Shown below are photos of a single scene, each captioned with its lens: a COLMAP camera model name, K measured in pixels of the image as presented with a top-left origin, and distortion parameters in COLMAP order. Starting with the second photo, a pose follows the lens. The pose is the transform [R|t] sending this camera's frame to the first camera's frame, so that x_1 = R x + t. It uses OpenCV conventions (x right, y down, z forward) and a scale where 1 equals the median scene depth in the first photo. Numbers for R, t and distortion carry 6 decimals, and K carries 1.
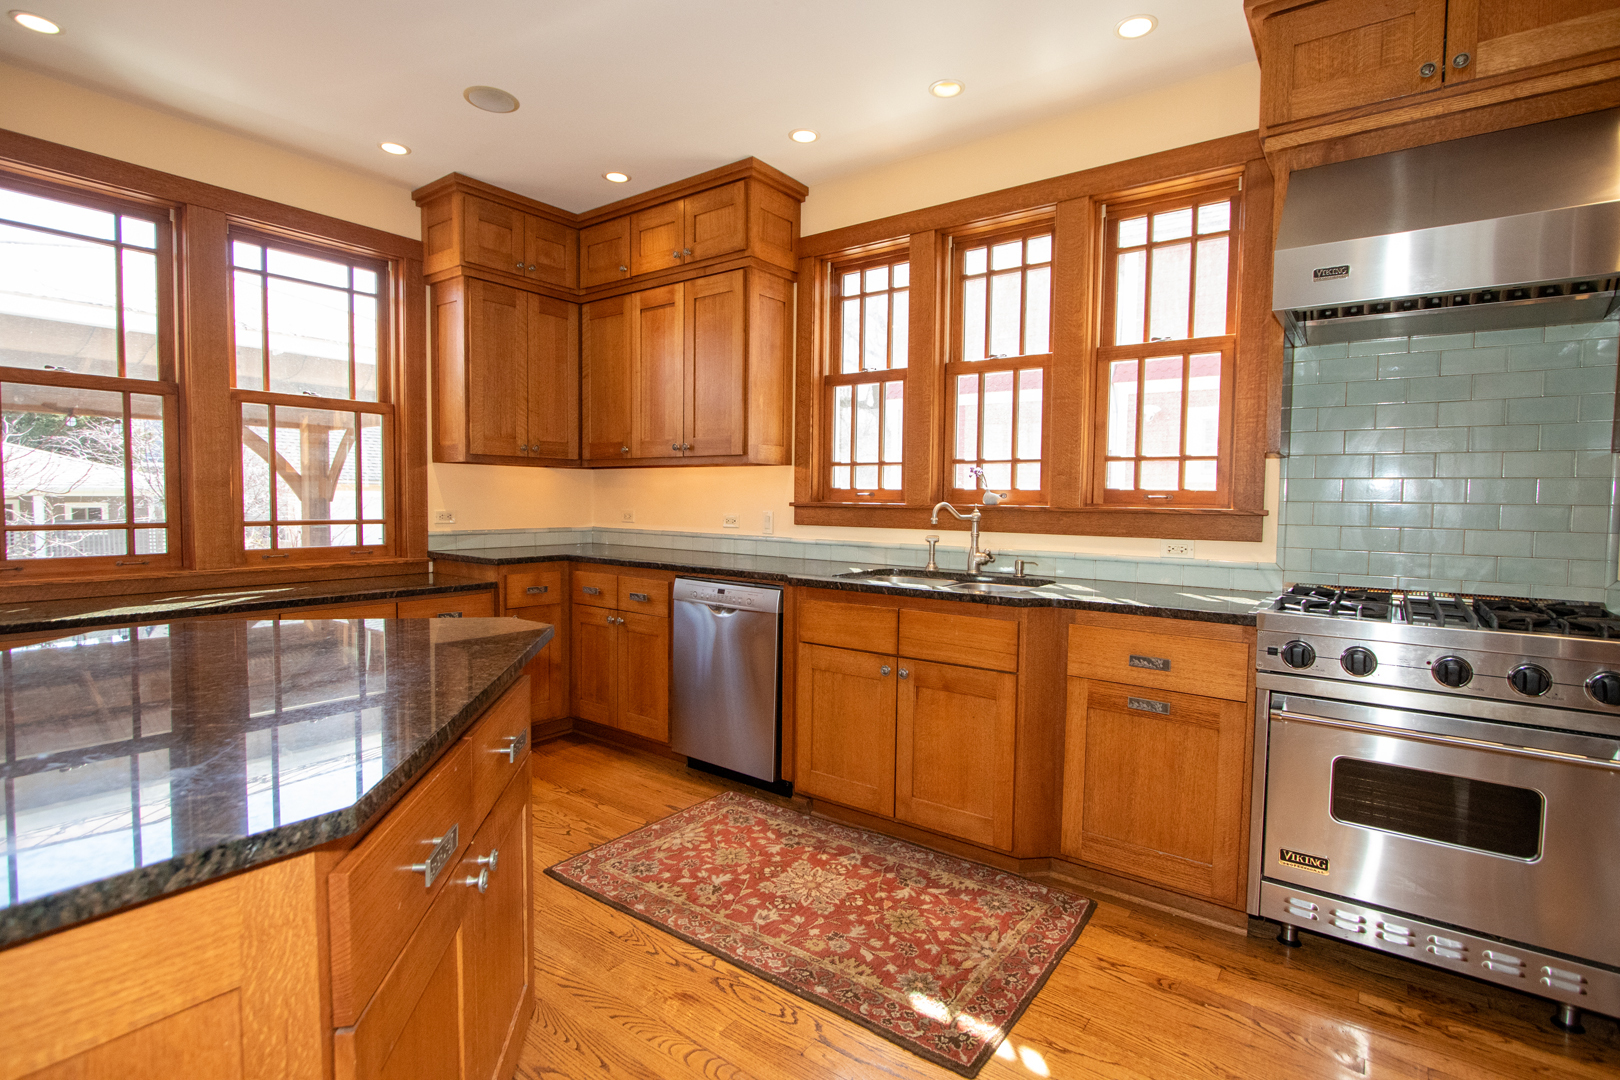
lens RADIAL K [[757.7, 0, 813.0], [0, 757.7, 538.5], [0, 0, 1]] dist [-0.011580, -0.000978]
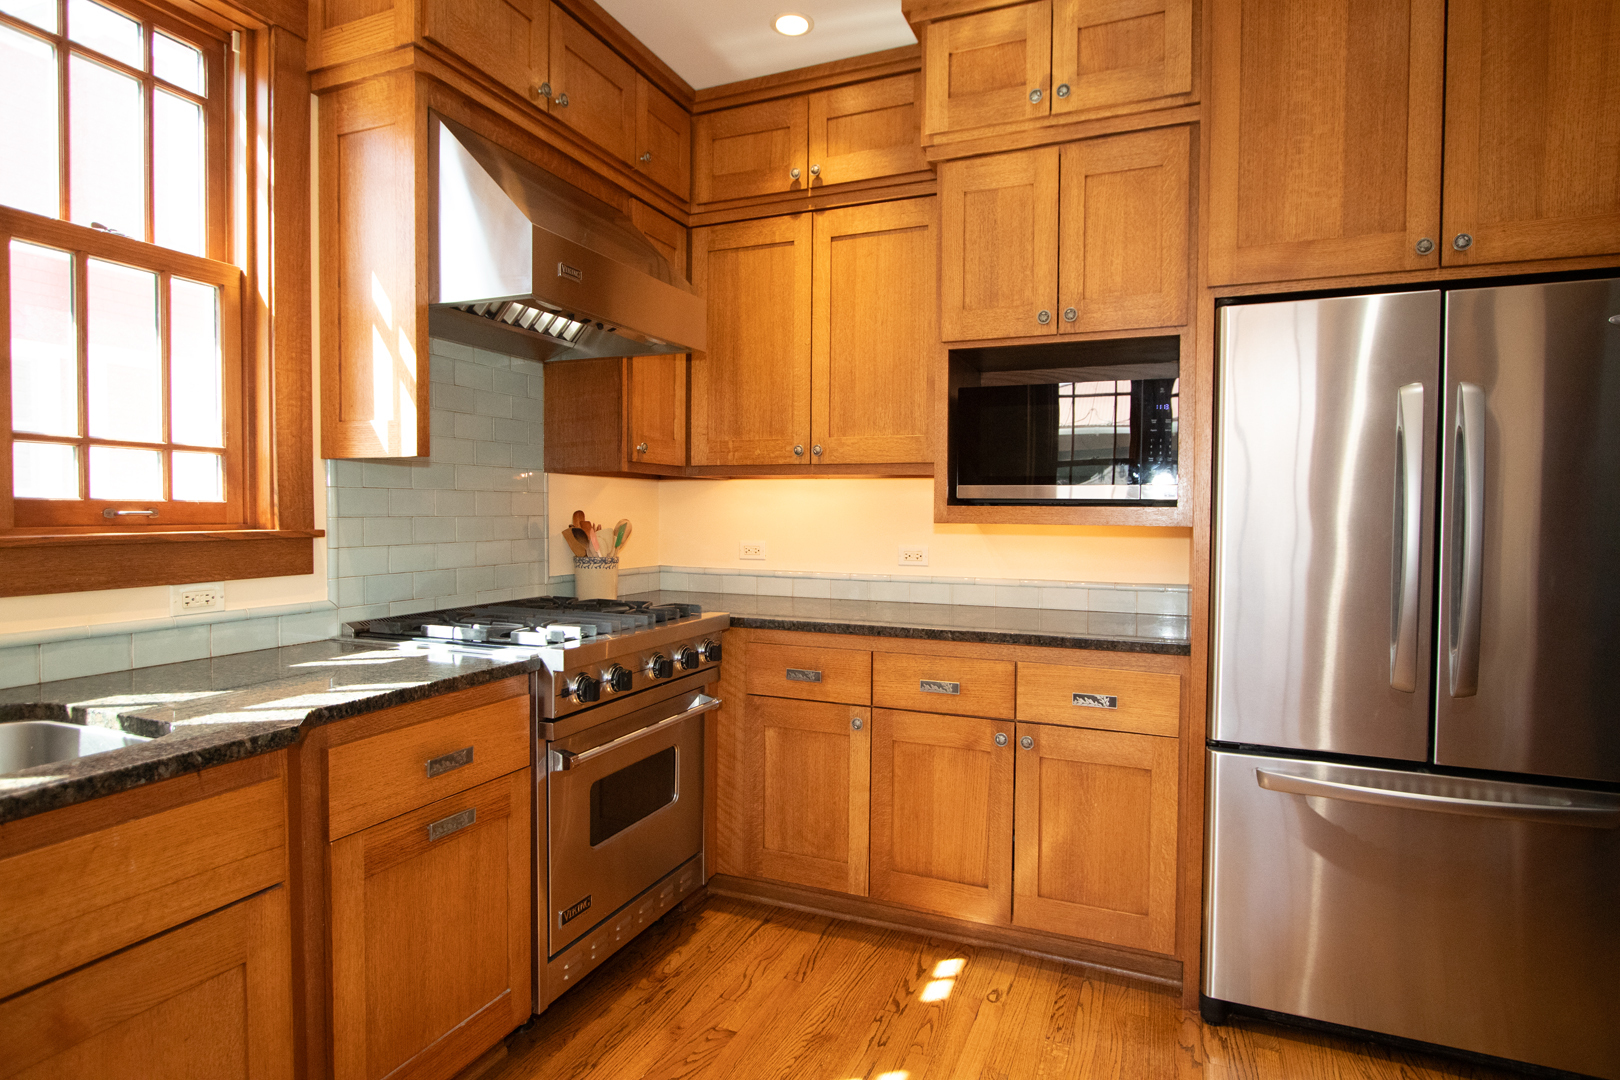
lens RADIAL K [[889.8, 0, 805.8], [0, 889.8, 533.2], [0, 0, 1]] dist [-0.001441, 0.000125]
pose [[-0.226156, -0.041919, 0.973189, -0.278022], [0.044435, 0.997590, 0.053296, -0.048001], [-0.973077, 0.055297, -0.223748, 0.599192]]
